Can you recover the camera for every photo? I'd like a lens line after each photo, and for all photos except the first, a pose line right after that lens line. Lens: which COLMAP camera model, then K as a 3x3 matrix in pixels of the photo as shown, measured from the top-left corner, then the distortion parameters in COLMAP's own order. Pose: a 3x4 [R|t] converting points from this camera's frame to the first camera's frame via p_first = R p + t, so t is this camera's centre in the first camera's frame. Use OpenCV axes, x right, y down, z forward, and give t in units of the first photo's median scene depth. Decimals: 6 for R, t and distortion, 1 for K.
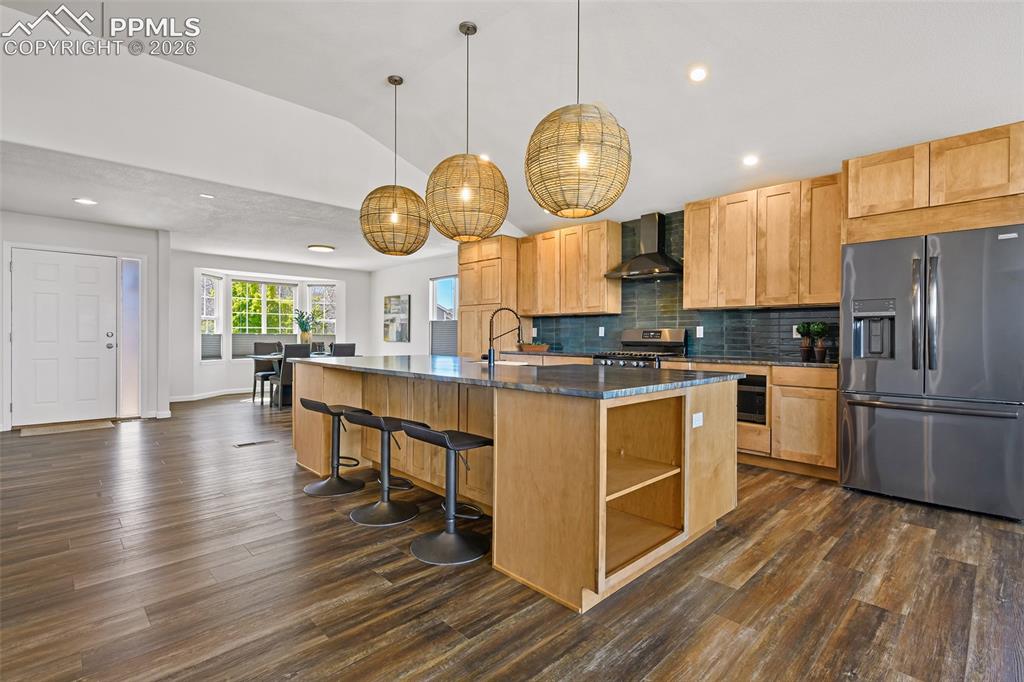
lens RADIAL K [[478.1, 0, 503.3], [0, 478.1, 341.1], [0, 0, 1]] dist [0.004956, -0.002333]
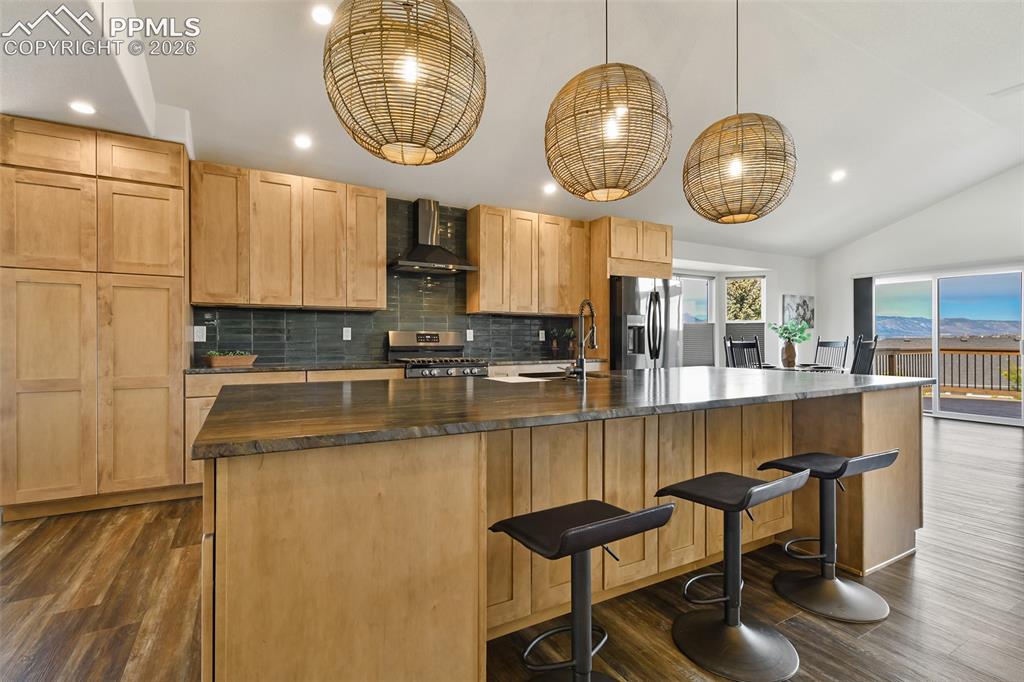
lens RADIAL K [[478.1, 0, 513.4], [0, 478.1, 340.2], [0, 0, 1]] dist [0.004956, -0.002333]
pose [[0.247889, -0.003894, 0.968781, -0.473601], [0.011342, 0.999935, 0.001117, -0.008371], [-0.968722, 0.010711, 0.247917, 0.597897]]
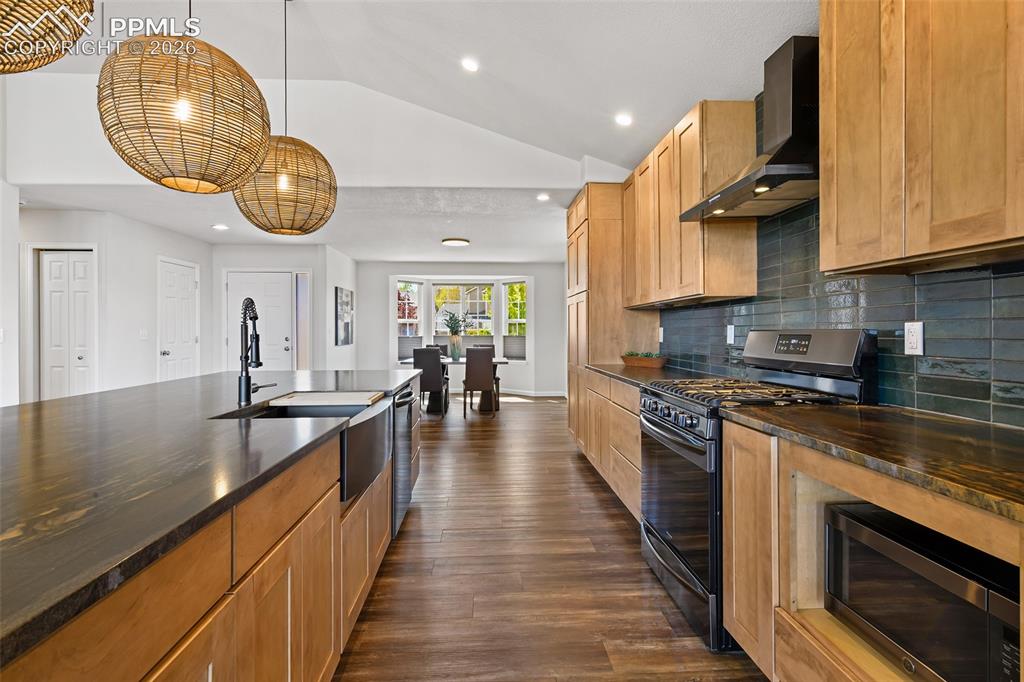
lens RADIAL K [[478.1, 0, 506.4], [0, 478.1, 336.7], [0, 0, 1]] dist [0.004956, -0.002333]
pose [[0.757795, -0.002558, -0.652488, 0.370969], [0.001799, 0.999997, -0.001831, -0.018080], [0.652491, 0.000214, 0.757797, 0.503540]]
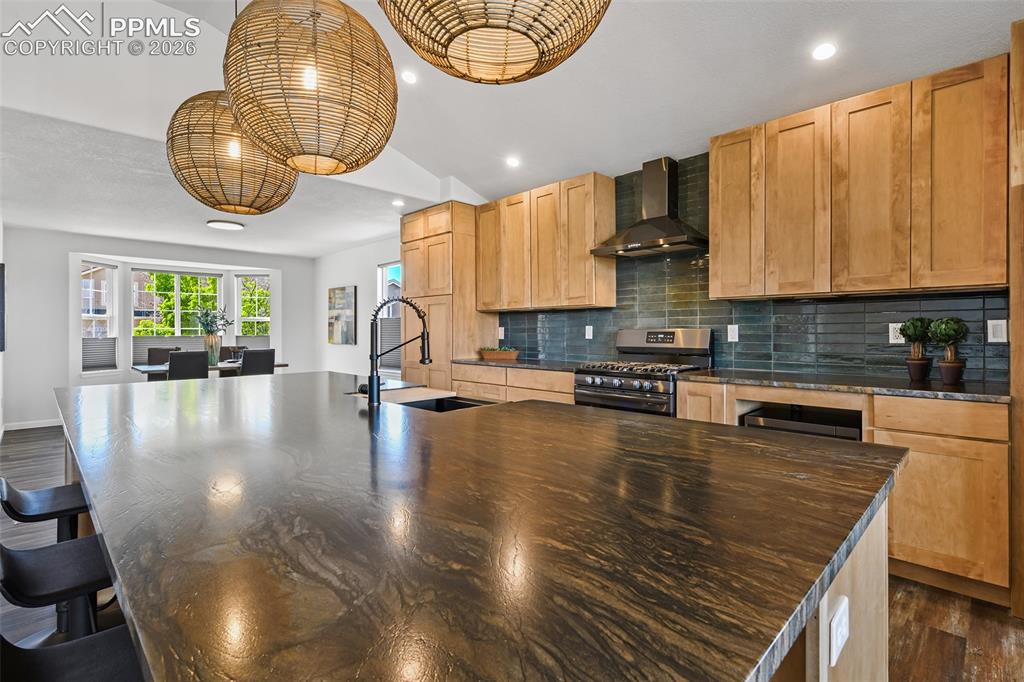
lens RADIAL K [[478.1, 0, 513.9], [0, 478.1, 334.3], [0, 0, 1]] dist [0.004956, -0.002333]
pose [[0.999678, -0.010771, 0.022991, 0.080838], [0.010811, 0.999940, -0.001607, -0.017868], [-0.022972, 0.001855, 0.999734, 0.304727]]
